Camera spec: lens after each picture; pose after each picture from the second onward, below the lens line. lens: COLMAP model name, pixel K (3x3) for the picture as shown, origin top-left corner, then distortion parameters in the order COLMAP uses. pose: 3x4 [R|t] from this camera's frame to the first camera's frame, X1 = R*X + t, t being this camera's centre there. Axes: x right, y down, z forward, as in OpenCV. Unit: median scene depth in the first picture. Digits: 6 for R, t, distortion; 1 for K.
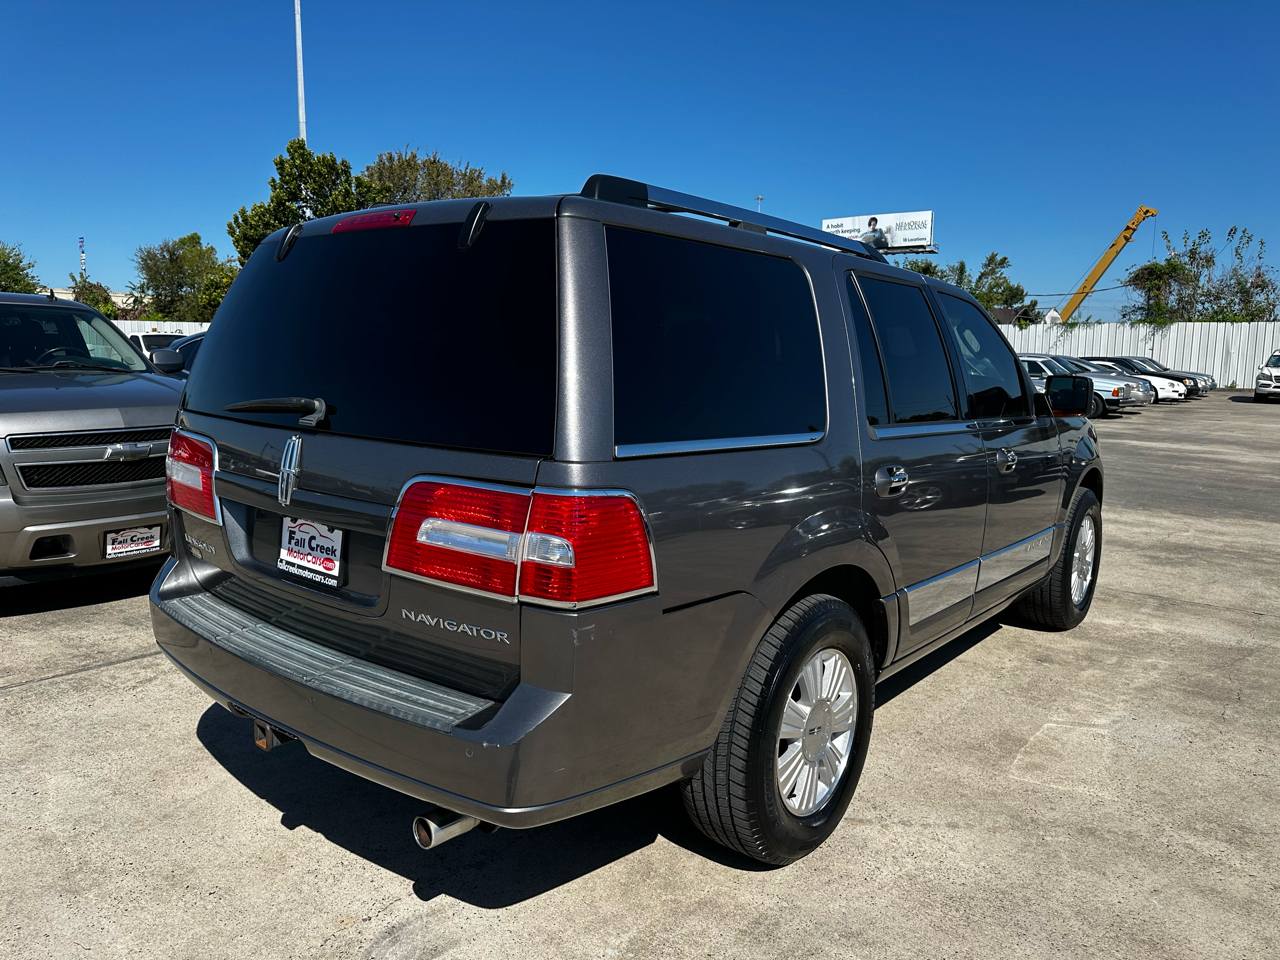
lens RADIAL K [[915.4, 0, 649.0], [0, 915.4, 474.0], [0, 0, 1]] dist [0.031878, -0.041190]
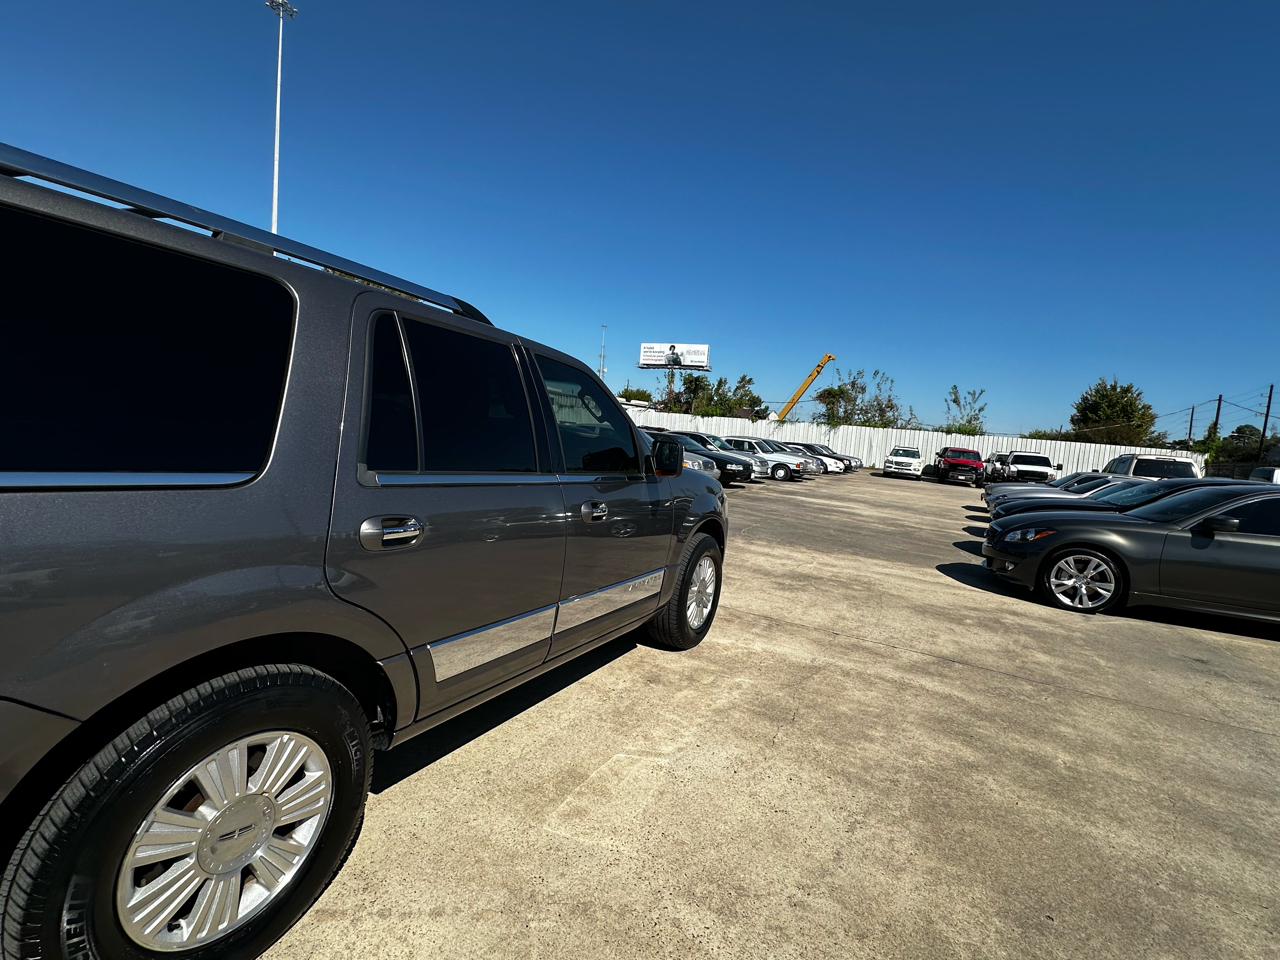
lens RADIAL K [[612.3, 0, 640.0], [0, 612.3, 480.0], [0, 0, 1]] dist [0.002687, 0.000800]
pose [[0.979365, 0.055894, 0.194216, 0.138293], [-0.047794, 0.997791, -0.046148, -0.010297], [-0.196366, 0.035914, 0.979873, 0.124742]]
